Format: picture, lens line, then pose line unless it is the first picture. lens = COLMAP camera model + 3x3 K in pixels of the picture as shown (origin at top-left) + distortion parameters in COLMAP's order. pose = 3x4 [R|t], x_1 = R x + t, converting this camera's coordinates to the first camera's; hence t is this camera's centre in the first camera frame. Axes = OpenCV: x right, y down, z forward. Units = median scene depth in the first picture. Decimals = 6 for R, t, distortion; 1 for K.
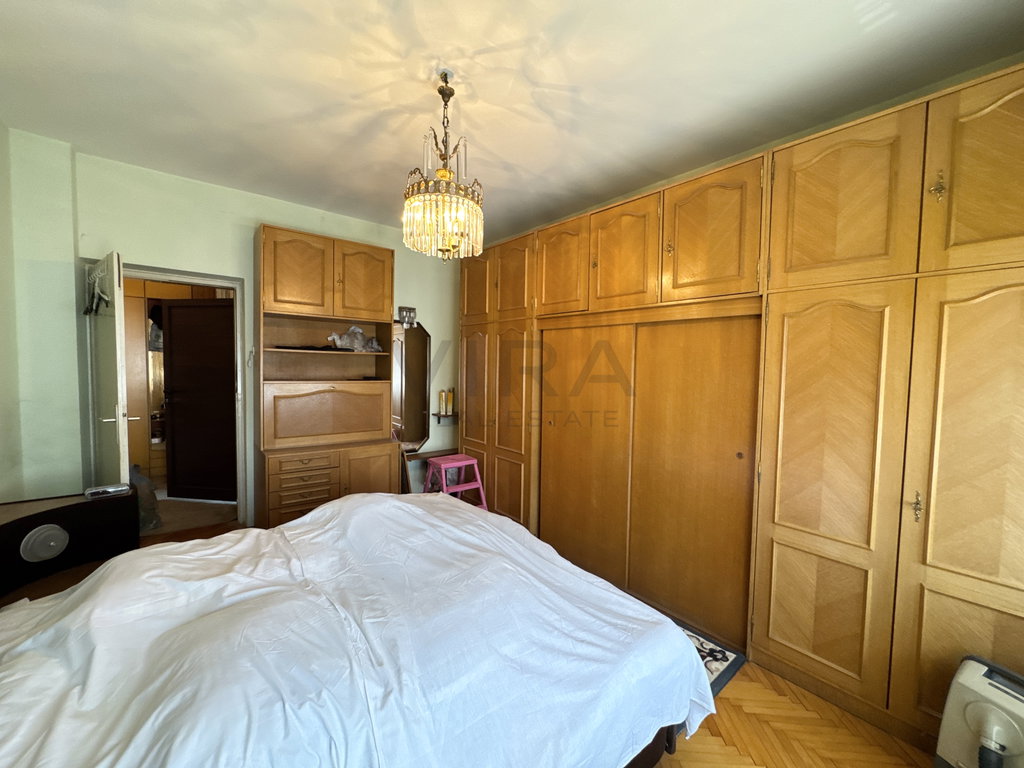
lens RADIAL K [[411.6, 0, 510.6], [0, 411.6, 384.7], [0, 0, 1]] dist [-0.000494, 0.000381]
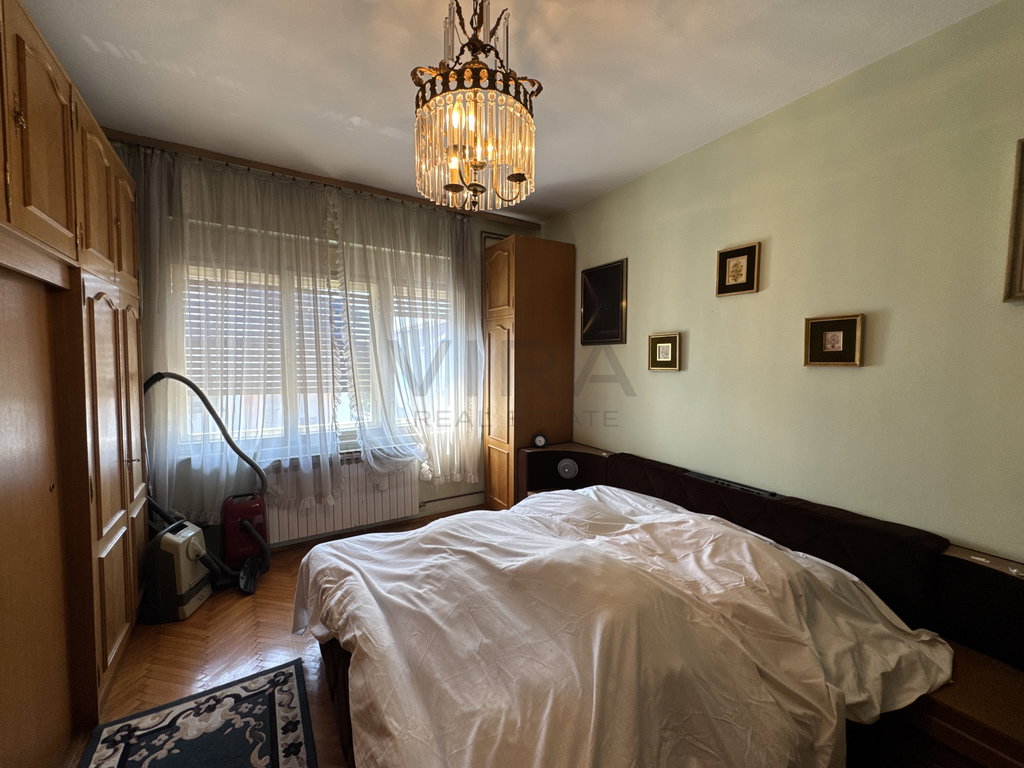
lens RADIAL K [[411.6, 0, 510.6], [0, 411.6, 384.7], [0, 0, 1]] dist [-0.000494, 0.000381]
pose [[-0.991271, -0.037720, 0.126325, -0.293643], [-0.023516, 0.993418, 0.112106, -0.097688], [-0.129722, 0.108157, -0.985634, 1.627033]]
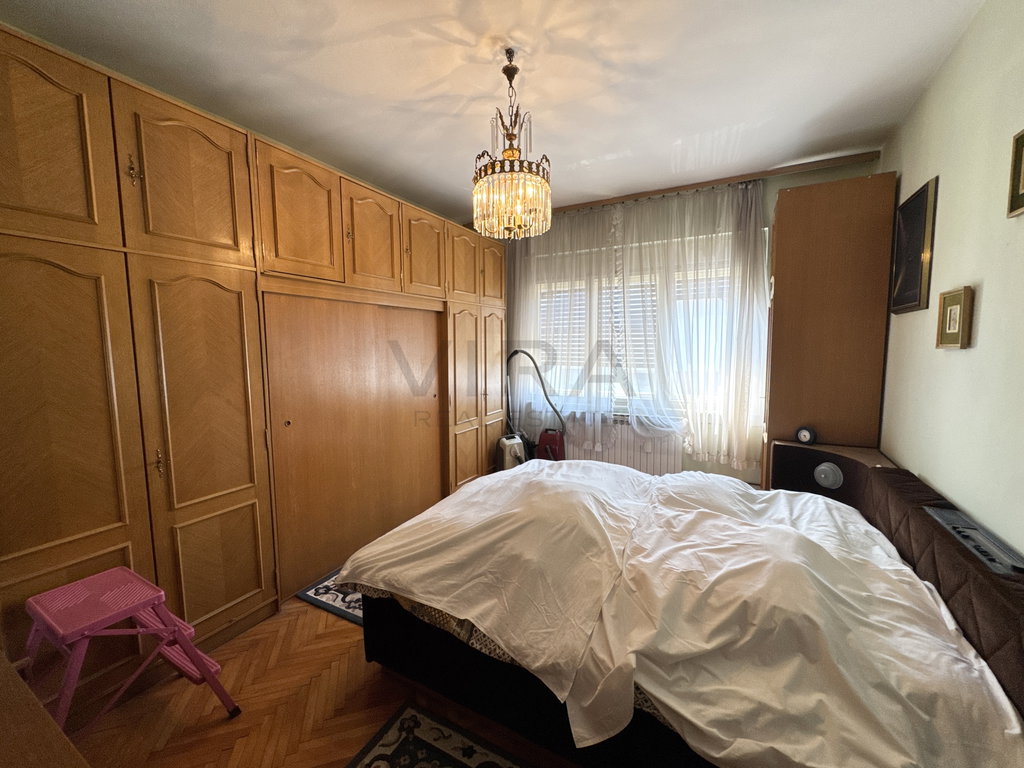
lens RADIAL K [[411.6, 0, 510.6], [0, 411.6, 384.7], [0, 0, 1]] dist [-0.000494, 0.000381]
pose [[-0.378452, -0.110825, 0.918963, -1.111660], [0.046241, 0.989303, 0.138351, -0.089896], [-0.924465, 0.094853, -0.369279, 1.378488]]
